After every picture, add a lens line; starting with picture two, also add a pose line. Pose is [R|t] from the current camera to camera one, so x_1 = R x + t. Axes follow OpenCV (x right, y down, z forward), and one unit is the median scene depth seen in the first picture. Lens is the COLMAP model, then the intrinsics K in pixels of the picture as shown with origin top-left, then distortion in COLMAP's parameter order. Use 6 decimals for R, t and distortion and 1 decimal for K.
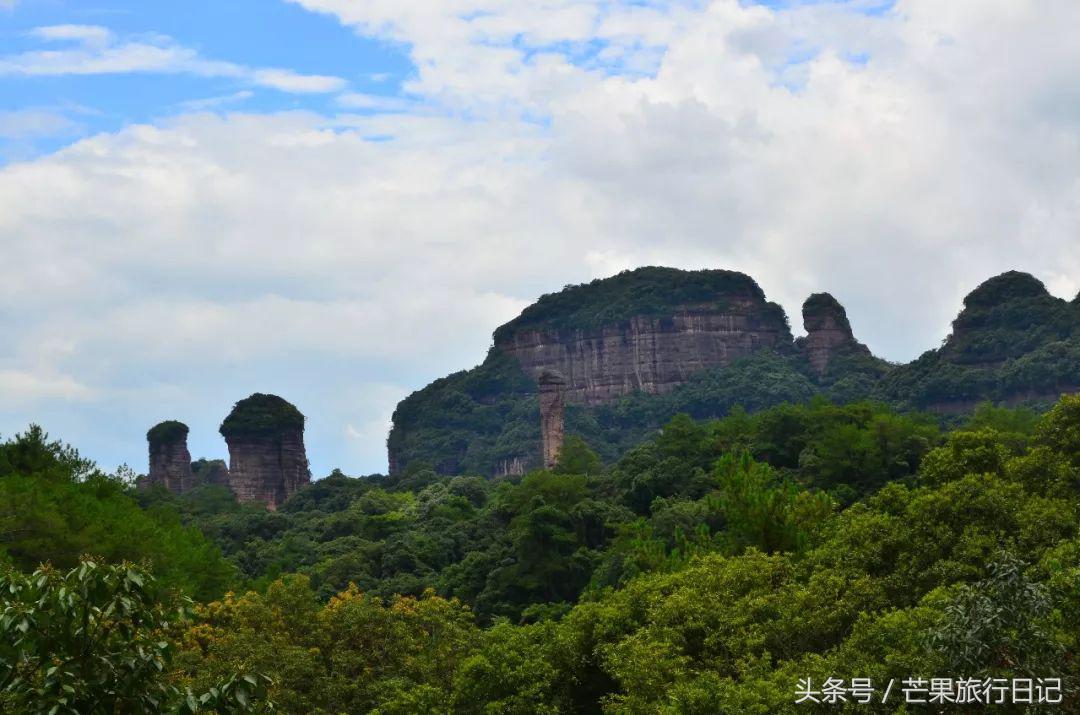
lens RADIAL K [[2153.5, 0, 540.0], [0, 2153.5, 357.5], [0, 0, 1]] dist [-0.036282, 0.275003]
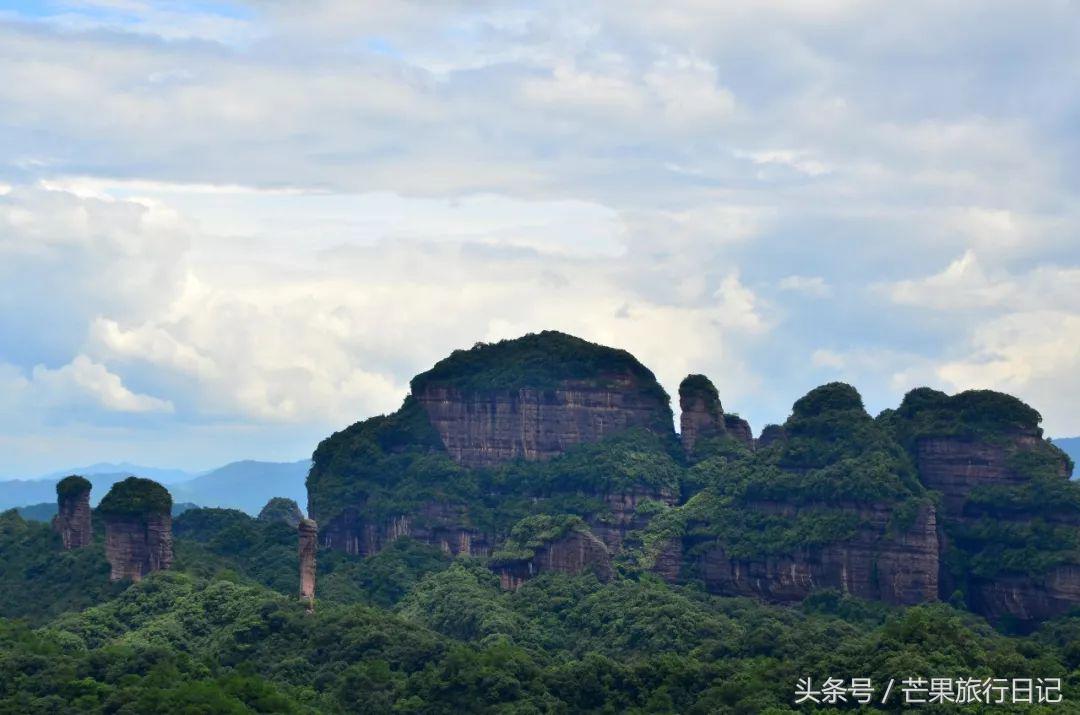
lens RADIAL K [[2584.6, 0, 497.2], [0, 2584.6, 359.8], [0, 0, 1]] dist [-0.065983, 0.856873]
pose [[0.996855, 0.045717, -0.064735, 0.114586], [-0.043232, 0.998293, 0.039278, -0.083019], [0.066420, -0.036355, 0.997129, -0.276809]]
